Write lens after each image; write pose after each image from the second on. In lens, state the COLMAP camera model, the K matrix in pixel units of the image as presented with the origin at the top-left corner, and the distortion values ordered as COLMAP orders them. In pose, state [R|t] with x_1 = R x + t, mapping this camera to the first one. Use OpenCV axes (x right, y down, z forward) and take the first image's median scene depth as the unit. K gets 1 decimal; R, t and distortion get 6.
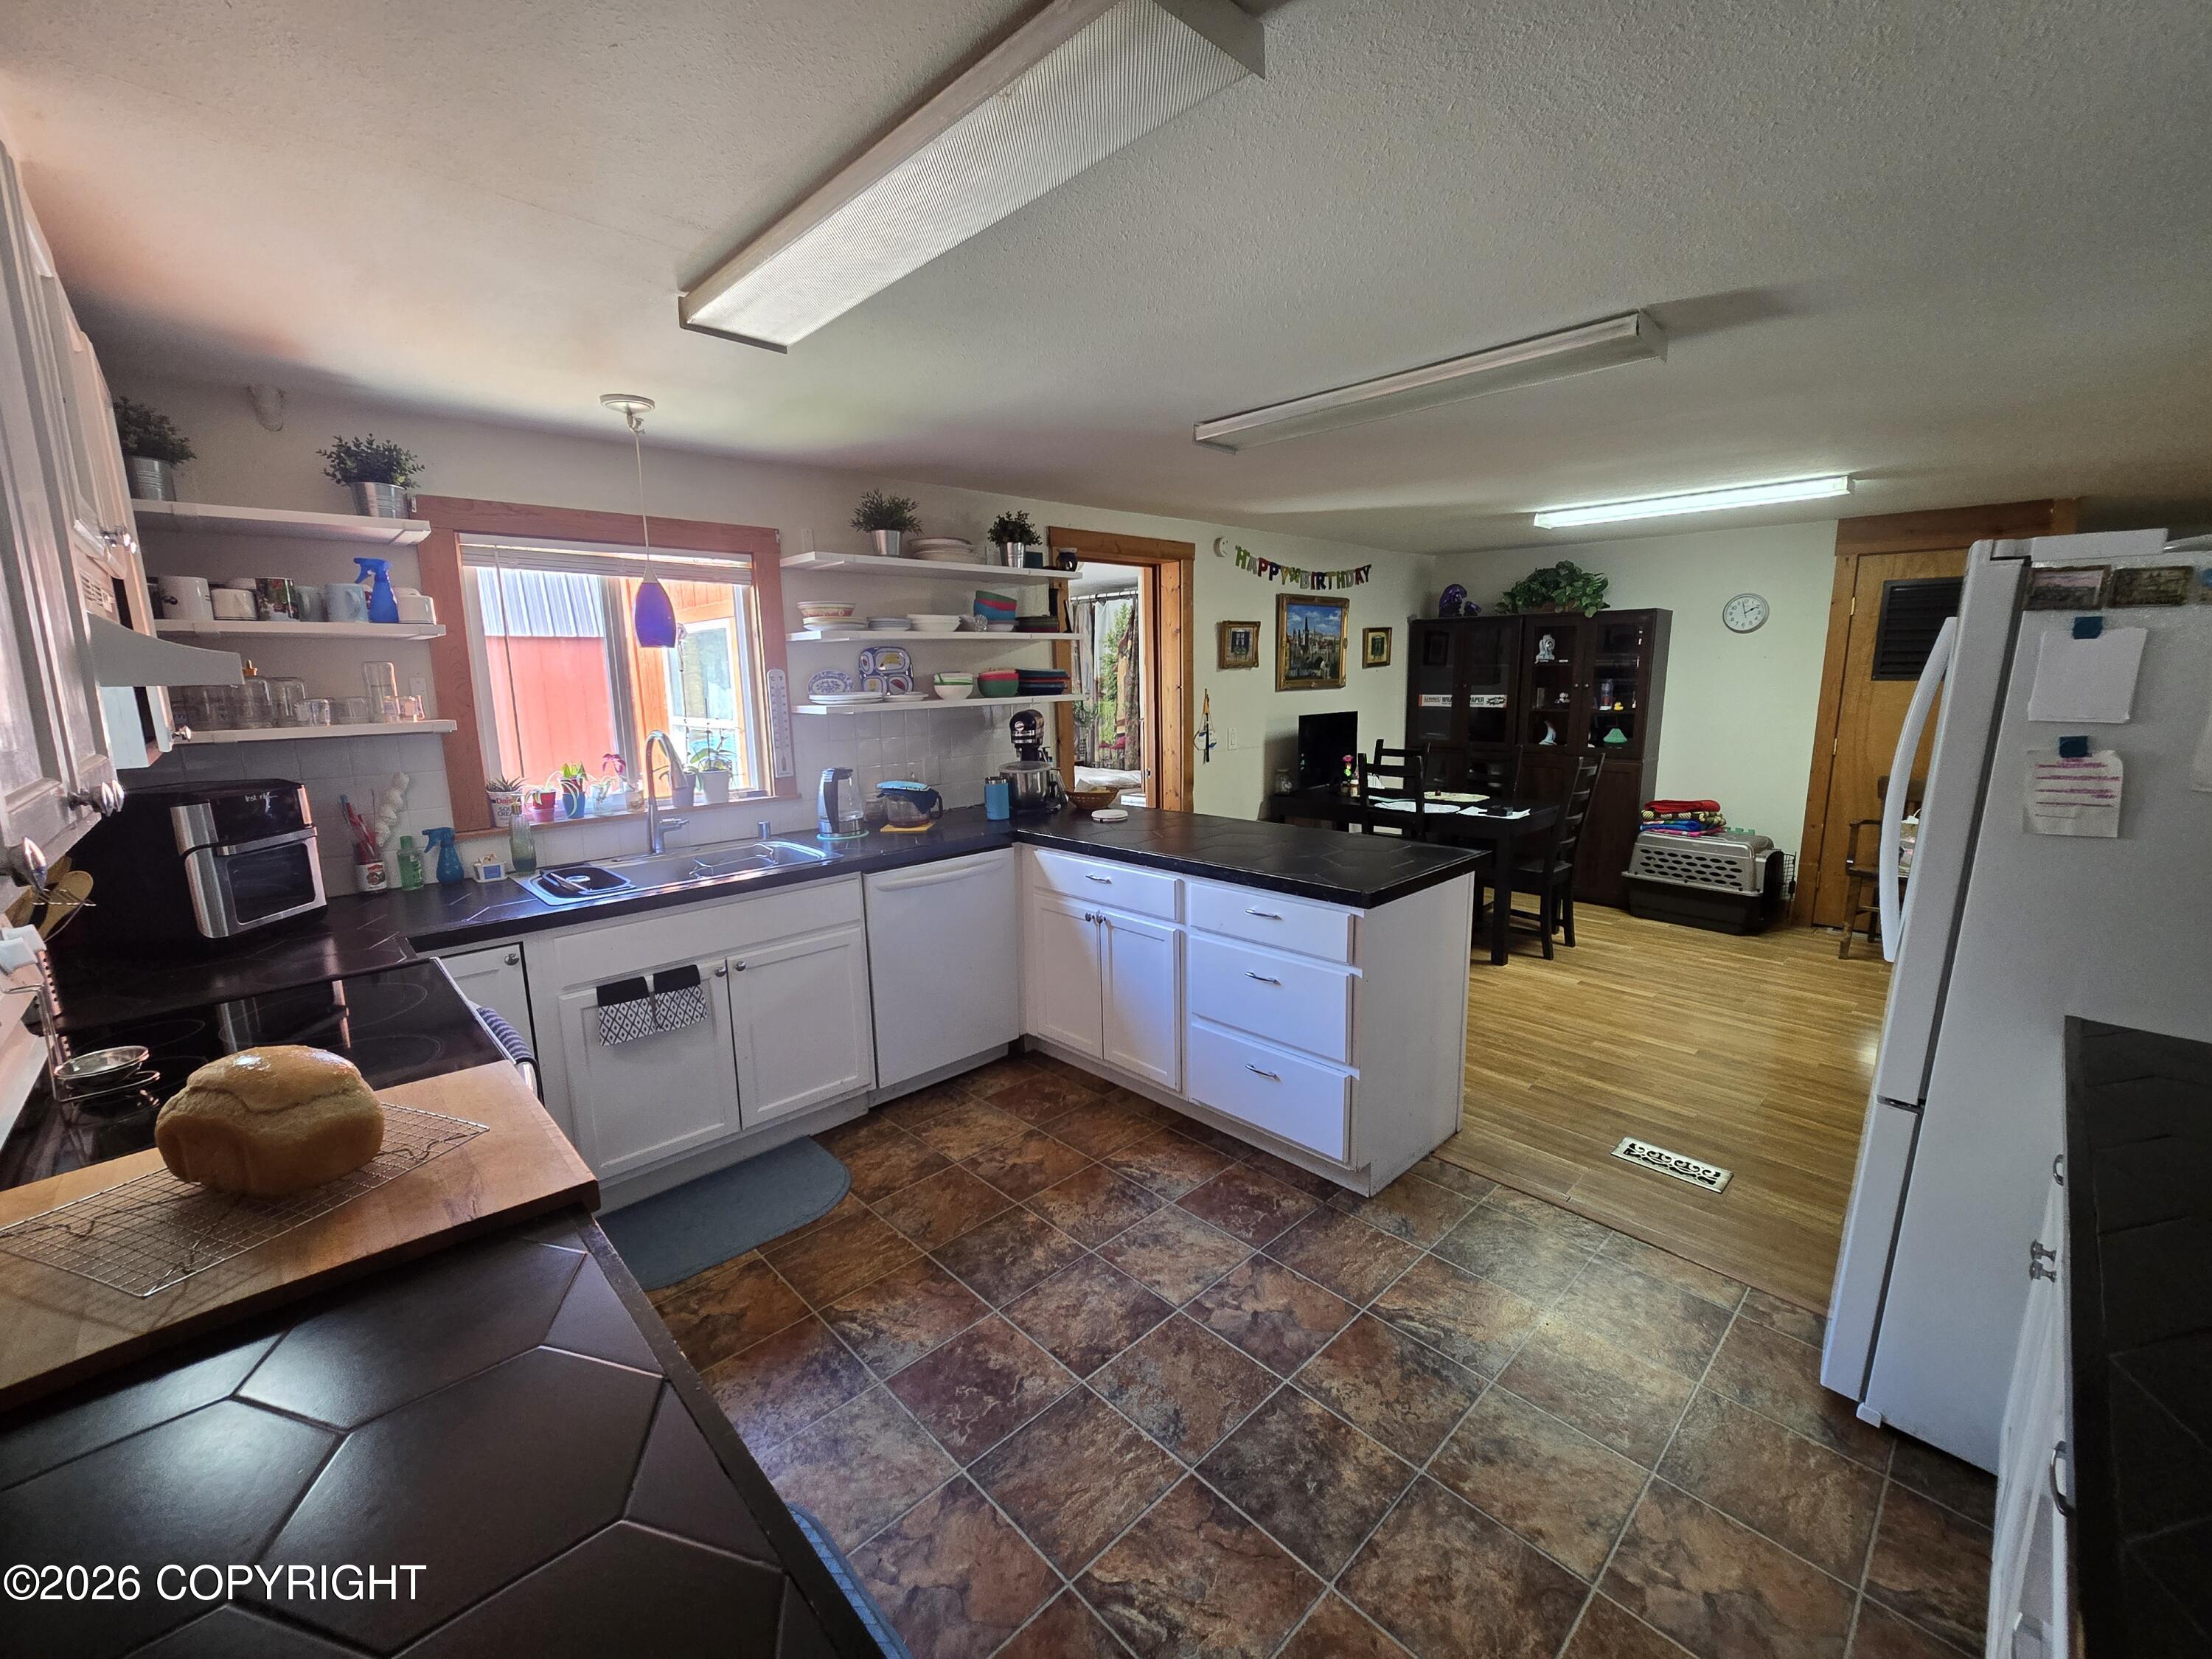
lens RADIAL K [[901.8, 0, 1112.7], [0, 901.8, 825.9], [0, 0, 1]] dist [0.004710, -0.000738]
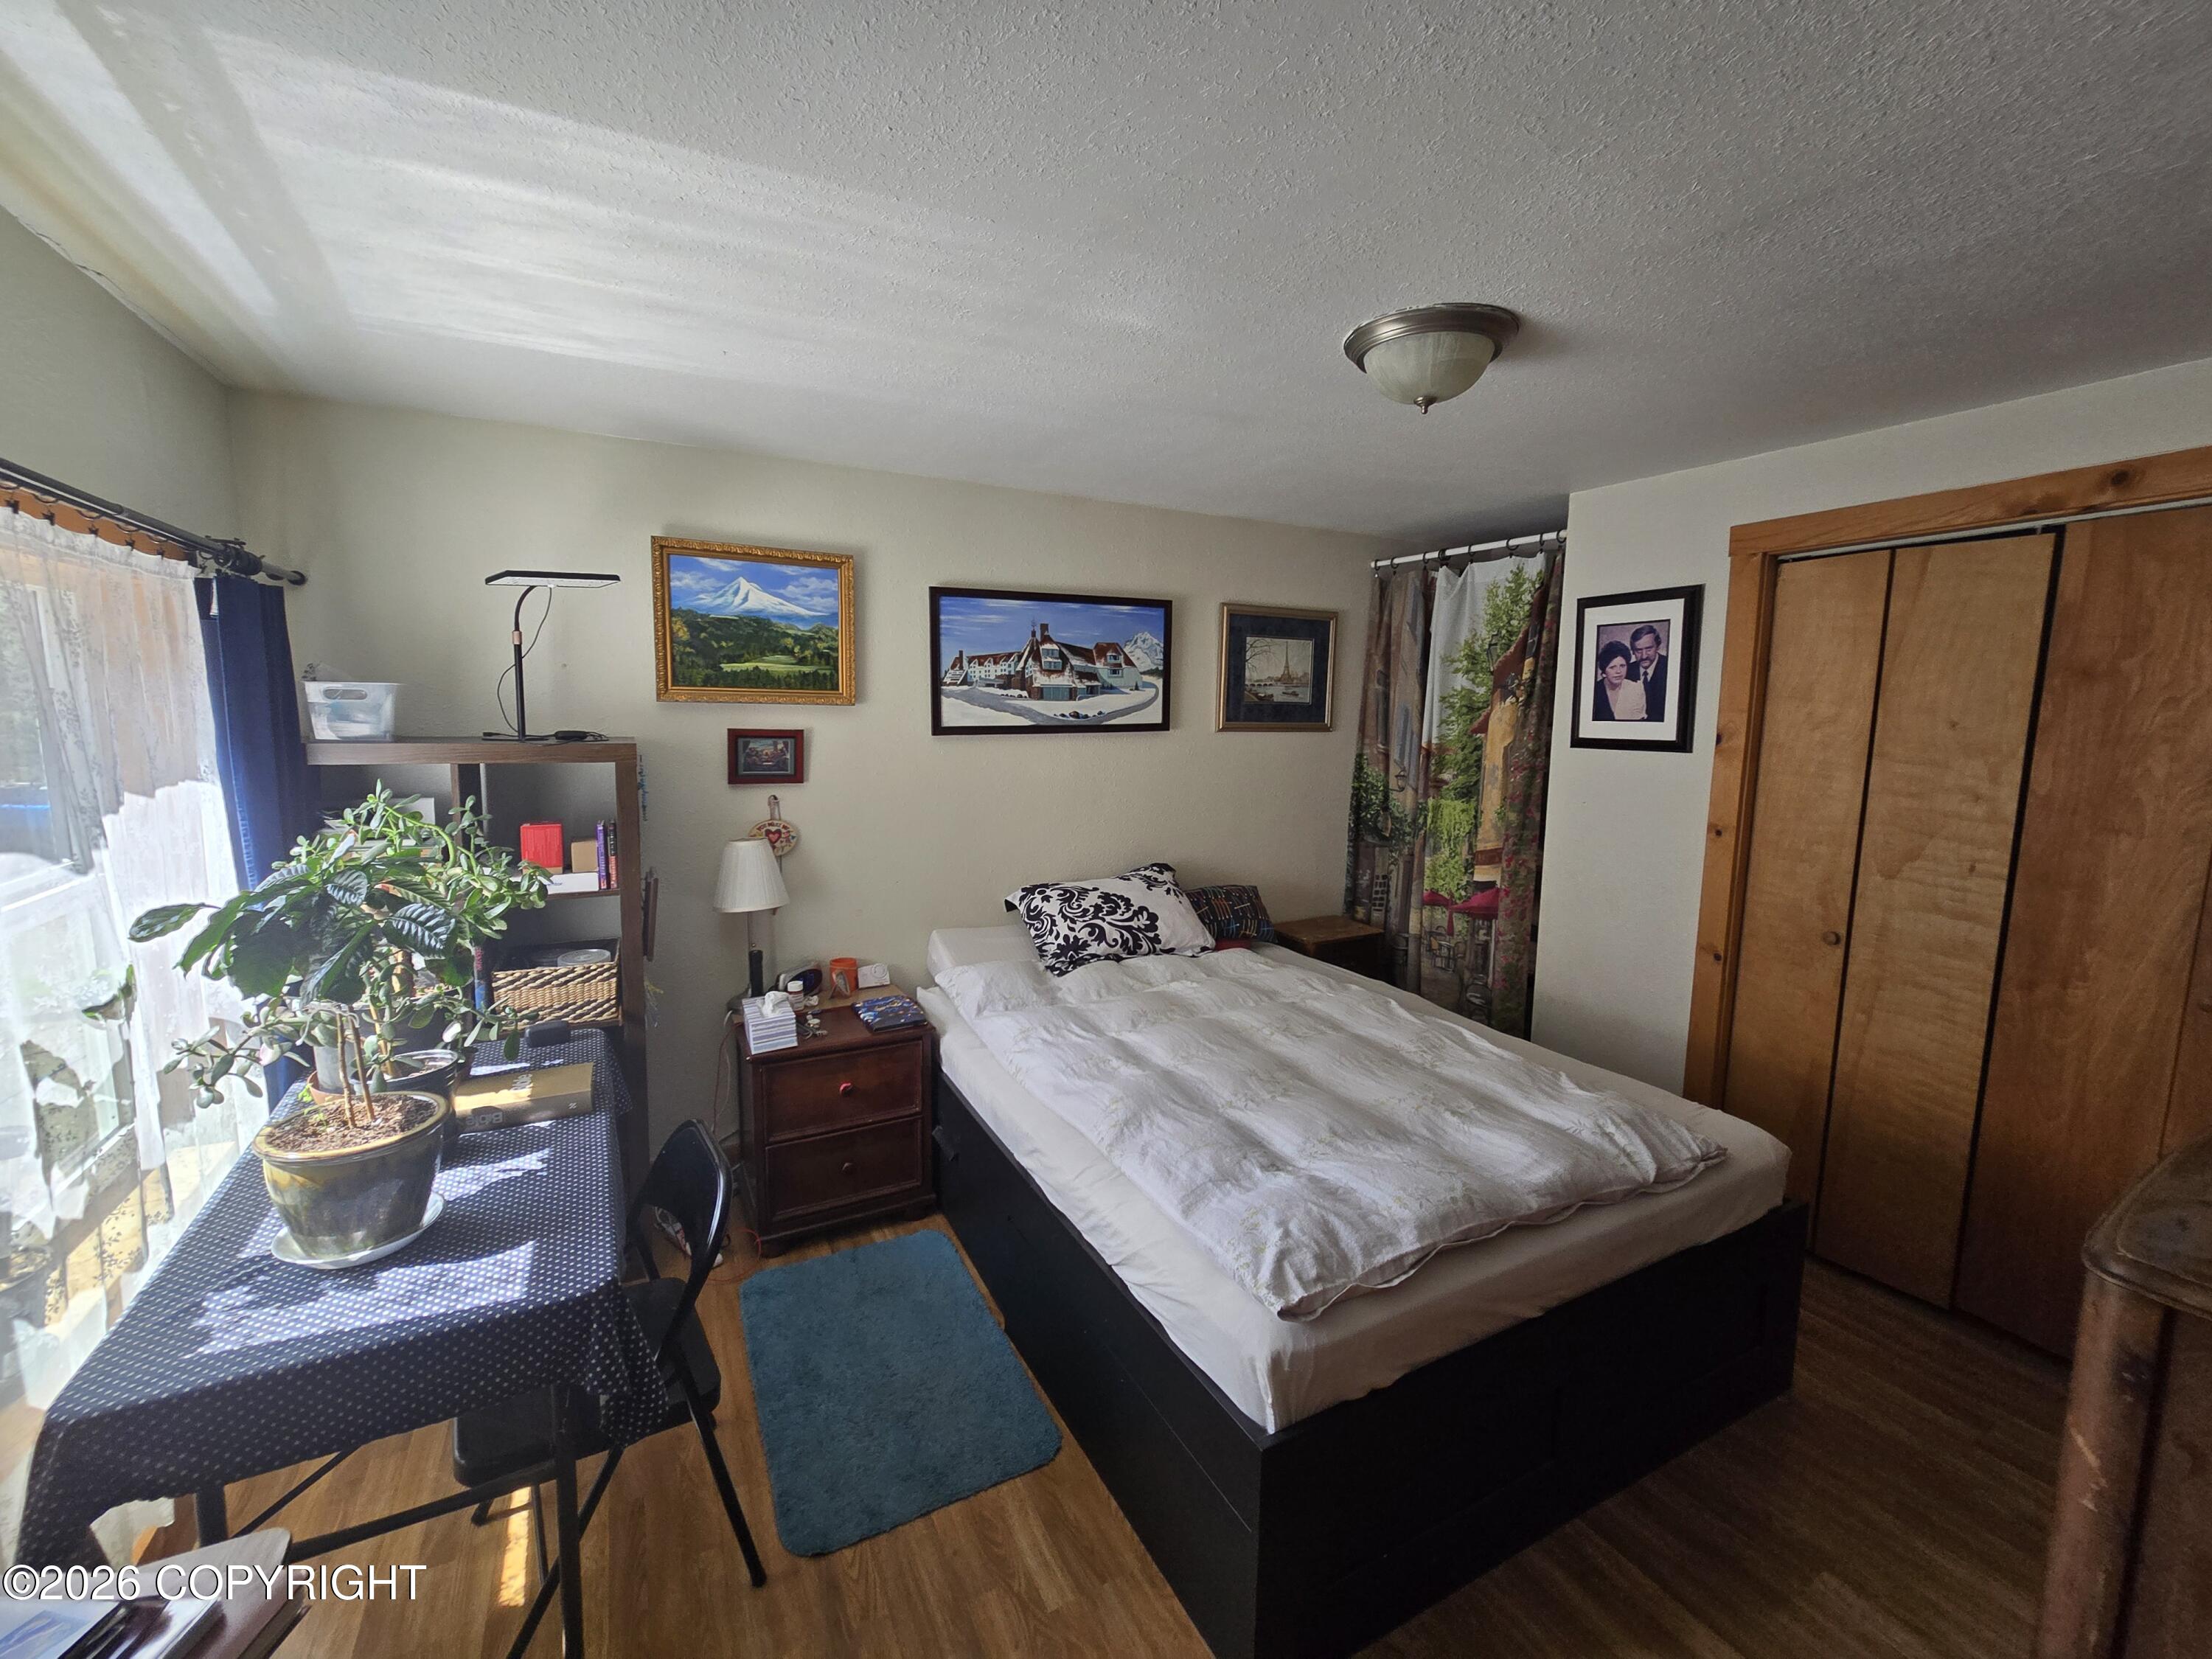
lens RADIAL K [[901.8, 0, 1105.2], [0, 901.8, 816.6], [0, 0, 1]] dist [0.004710, -0.000738]
pose [[0.954714, 0.062967, -0.290787, -0.037824], [-0.075576, 0.996616, -0.032326, -0.104908], [0.287767, 0.052839, 0.956242, 0.550078]]
